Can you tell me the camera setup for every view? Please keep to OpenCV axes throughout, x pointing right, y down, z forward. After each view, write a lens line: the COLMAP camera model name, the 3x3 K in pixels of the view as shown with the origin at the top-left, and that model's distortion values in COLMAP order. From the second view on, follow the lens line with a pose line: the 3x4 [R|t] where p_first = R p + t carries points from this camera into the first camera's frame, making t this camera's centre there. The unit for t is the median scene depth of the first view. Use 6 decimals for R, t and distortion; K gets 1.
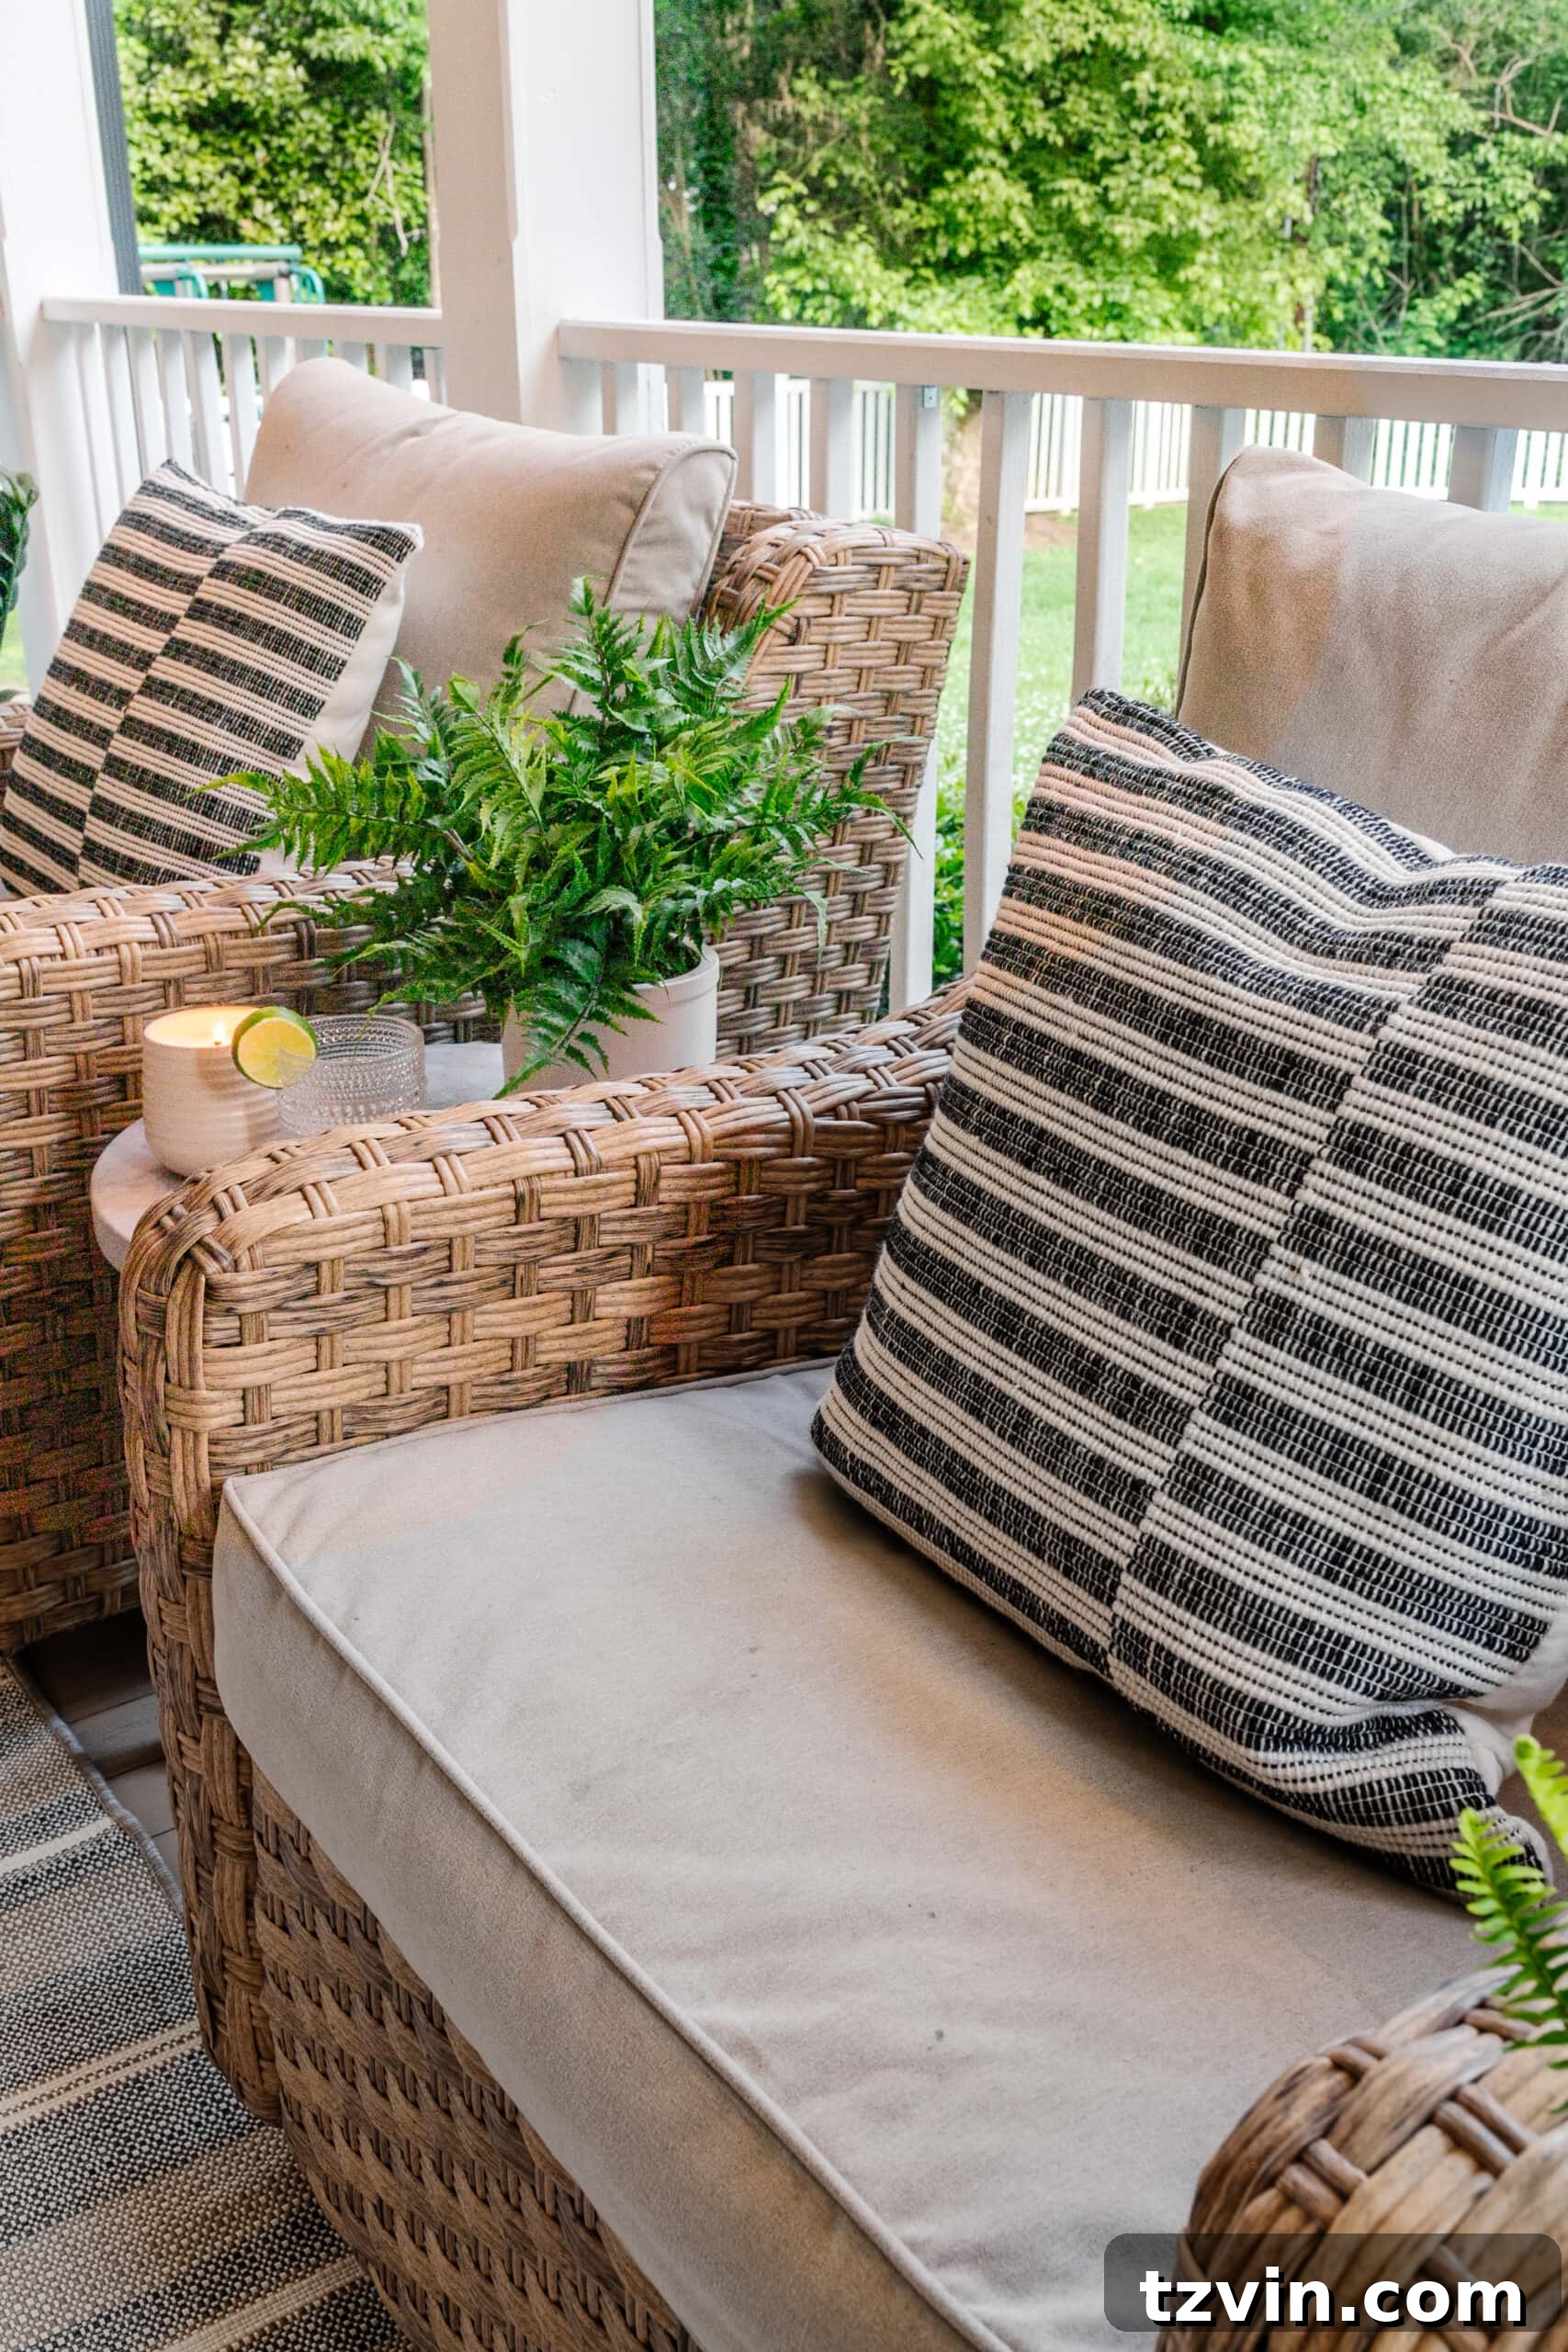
lens RADIAL K [[2268.7, 0, 784.0], [0, 2268.7, 1176.0], [0, 0, 1]] dist [0.013325, 0.000404]
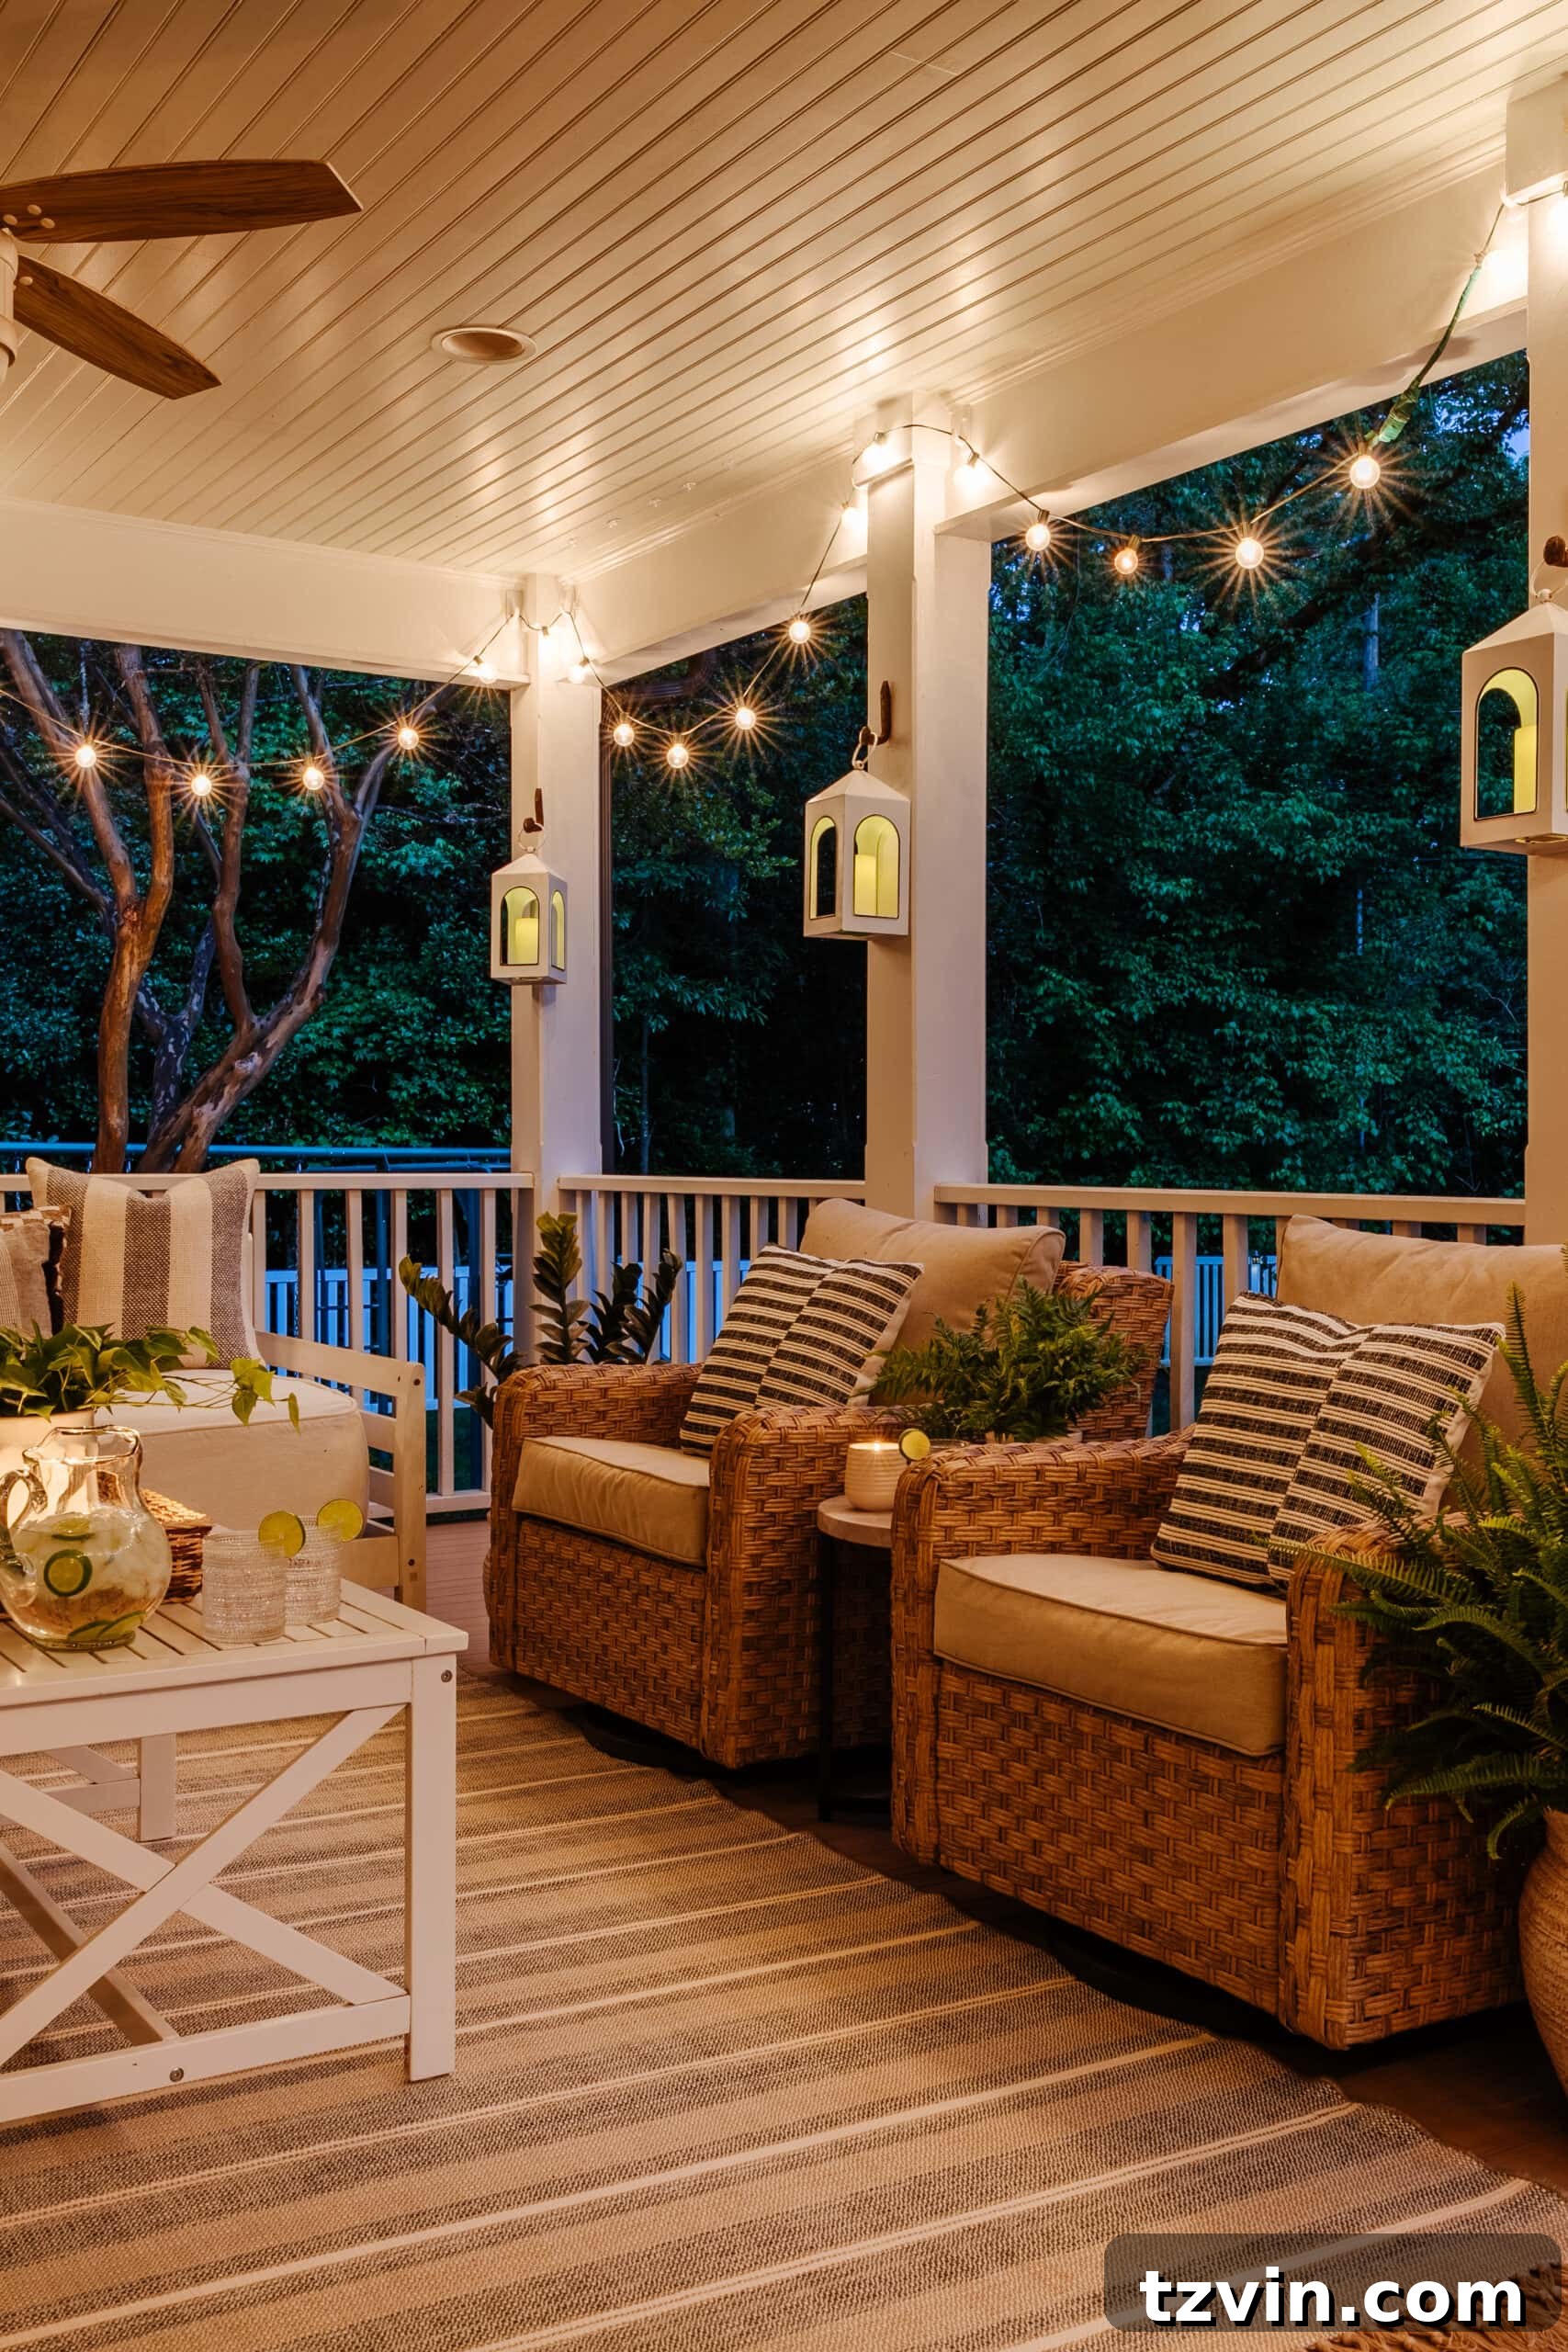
lens RADIAL K [[2254.0, 0, 778.8], [0, 2254.0, 1169.9], [0, 0, 1]] dist [0.008565, -0.006663]
pose [[0.998513, 0.005852, -0.054193, -0.018545], [-0.025527, 0.928654, -0.370068, 0.044639], [0.048161, 0.370901, 0.927423, -0.107779]]
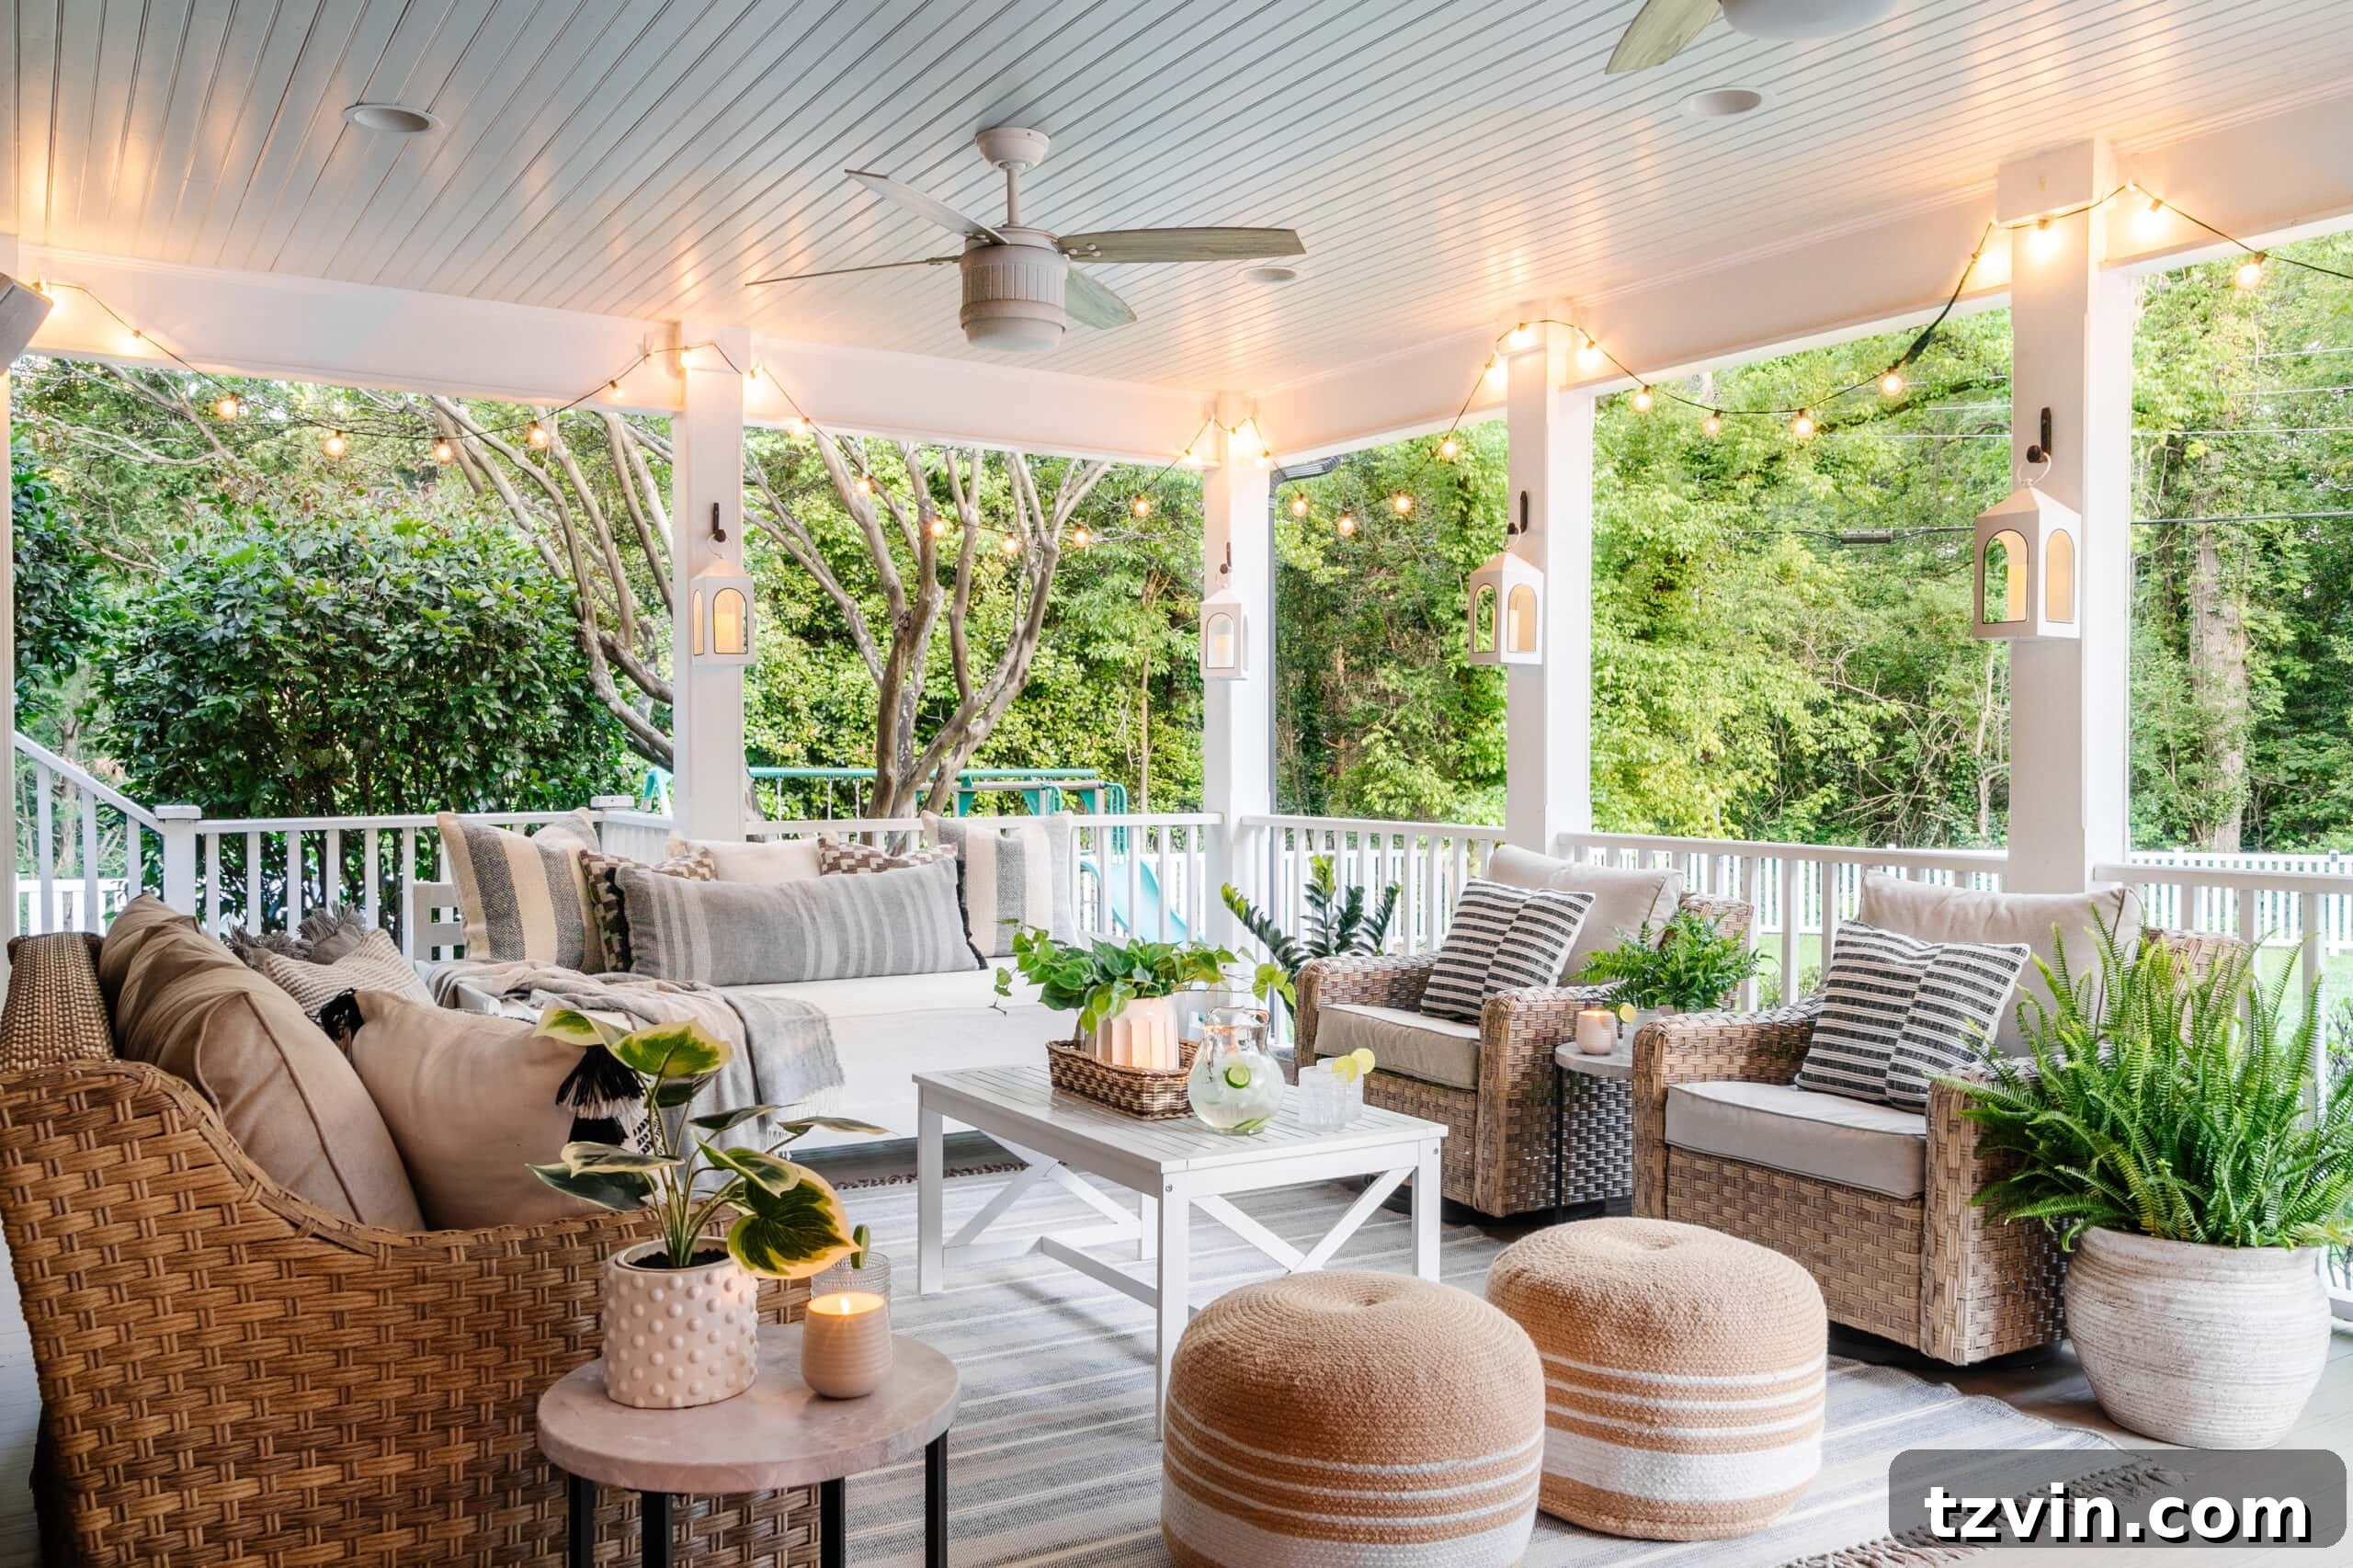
lens RADIAL K [[1855.4, 0, 1176.5], [0, 1855.4, 784.0], [0, 0, 1]] dist [0.010322, -0.008635]
pose [[0.998316, 0.006894, -0.057604, -0.063388], [-0.027314, 0.931838, -0.361844, 0.058739], [0.051183, 0.362808, 0.930457, -0.168734]]
